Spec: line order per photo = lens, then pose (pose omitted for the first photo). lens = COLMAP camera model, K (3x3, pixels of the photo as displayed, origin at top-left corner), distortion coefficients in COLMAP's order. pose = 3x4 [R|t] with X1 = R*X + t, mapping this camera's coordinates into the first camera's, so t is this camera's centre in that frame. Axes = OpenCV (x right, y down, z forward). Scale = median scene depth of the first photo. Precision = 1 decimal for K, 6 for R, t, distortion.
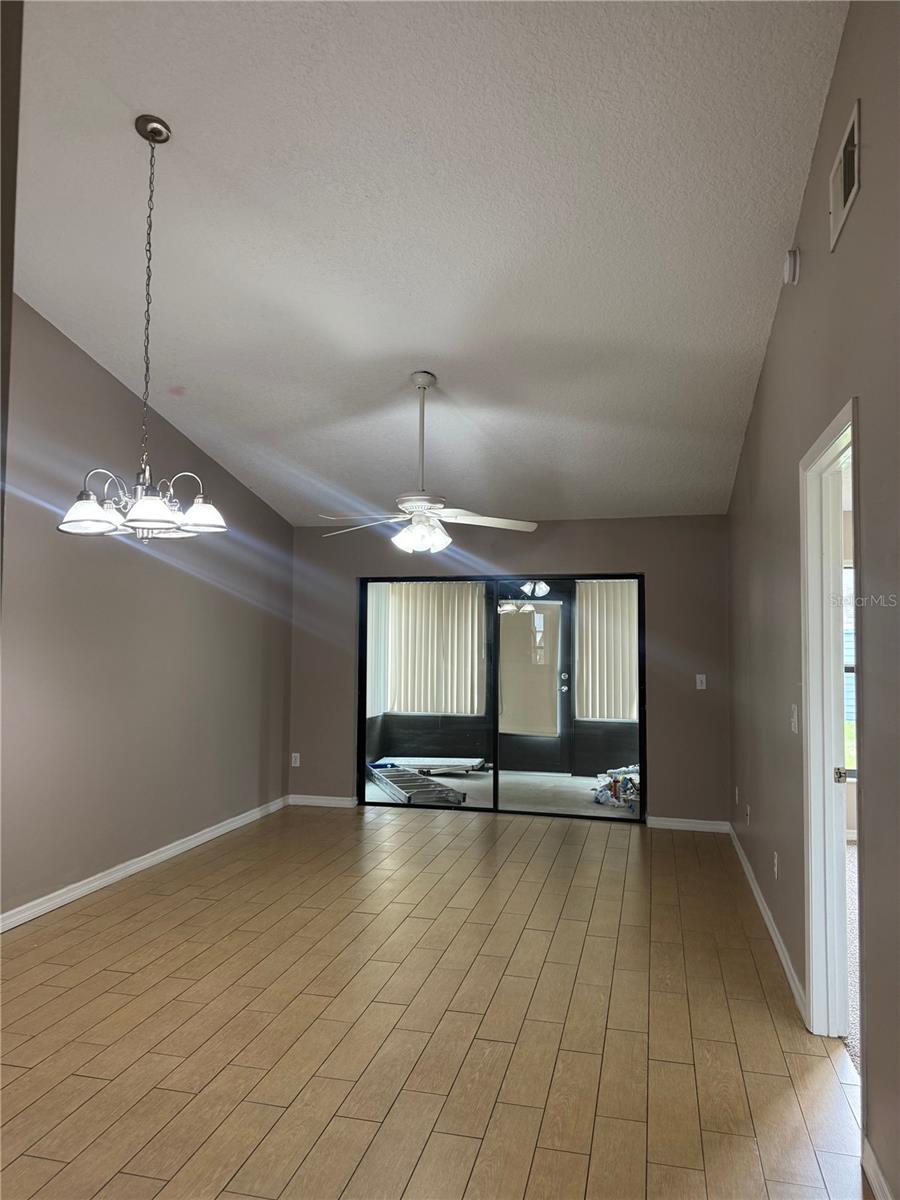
lens RADIAL K [[840.5, 0, 423.3], [0, 840.5, 599.2], [0, 0, 1]] dist [0.005824, 0.000008]
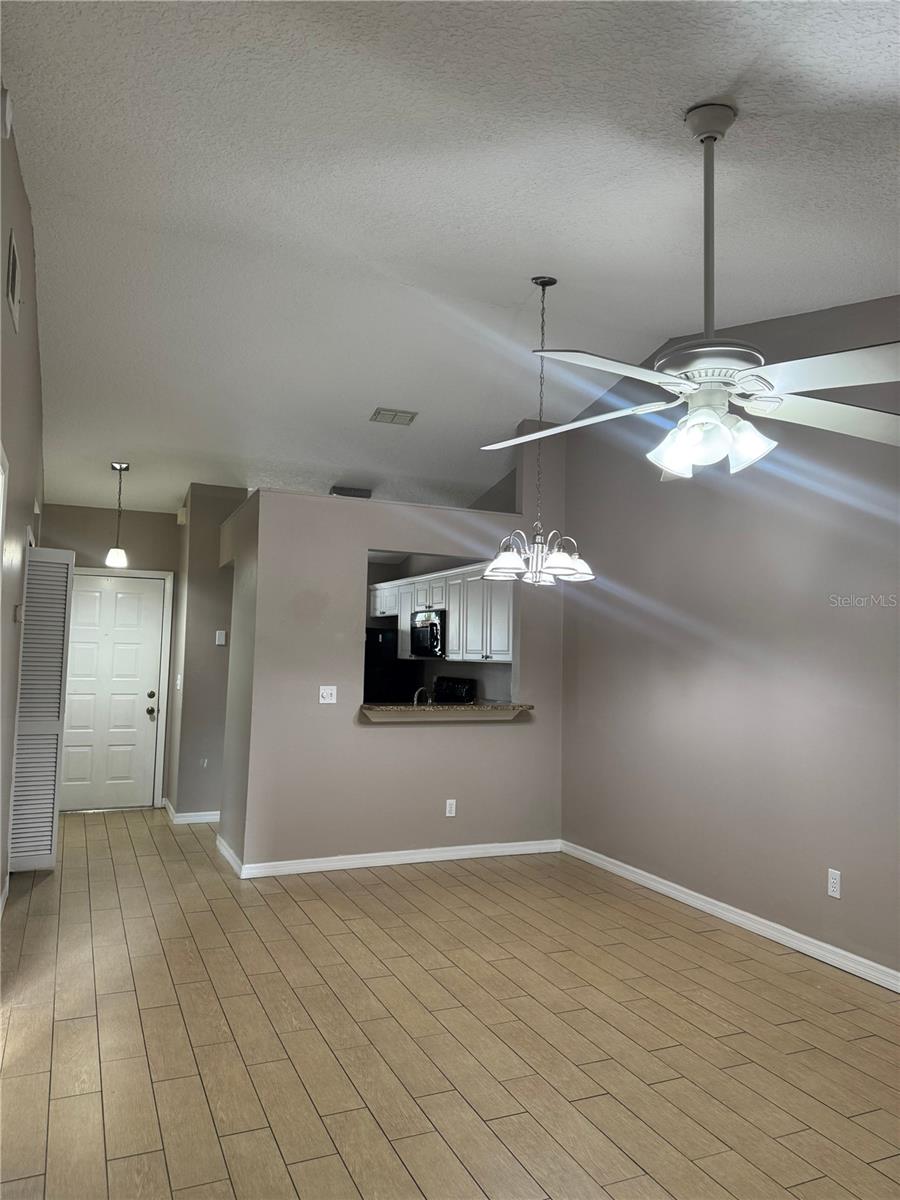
lens RADIAL K [[844.5, 0, 450.0], [0, 844.5, 600.0], [0, 0, 1]] dist [0.029729, -0.004023]
pose [[-0.774307, -0.066310, -0.629327, 0.600623], [0.005780, 0.993712, -0.111815, 0.105875], [0.632784, -0.090217, -0.769055, 1.862969]]
